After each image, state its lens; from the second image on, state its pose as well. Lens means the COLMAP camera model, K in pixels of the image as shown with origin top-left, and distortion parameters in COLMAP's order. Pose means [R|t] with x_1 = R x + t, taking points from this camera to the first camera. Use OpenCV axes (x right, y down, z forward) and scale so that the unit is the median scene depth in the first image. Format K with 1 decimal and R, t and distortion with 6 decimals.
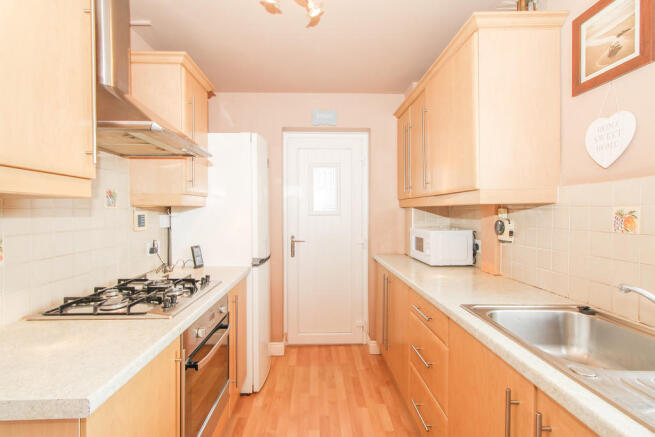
lens RADIAL K [[316.3, 0, 325.8], [0, 316.3, 216.8], [0, 0, 1]] dist [0.005306, 0.000723]
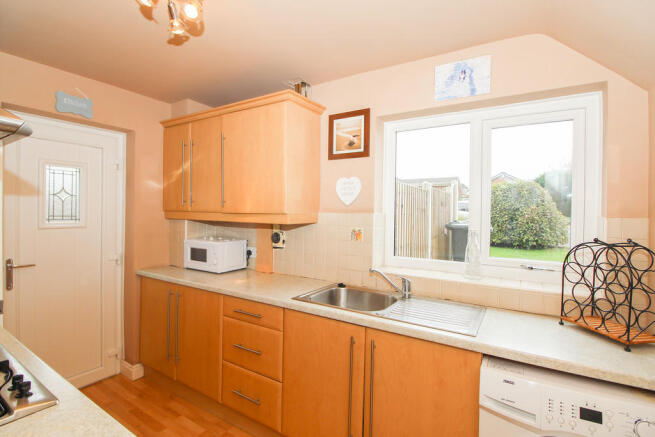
lens RADIAL K [[316.3, 0, 326.1], [0, 316.3, 216.6], [0, 0, 1]] dist [0.005306, 0.000723]
pose [[0.556732, -0.000125, 0.830692, -0.403904], [-0.006043, 0.999973, 0.004201, -0.056270], [-0.830670, -0.007359, 0.556716, 0.050169]]
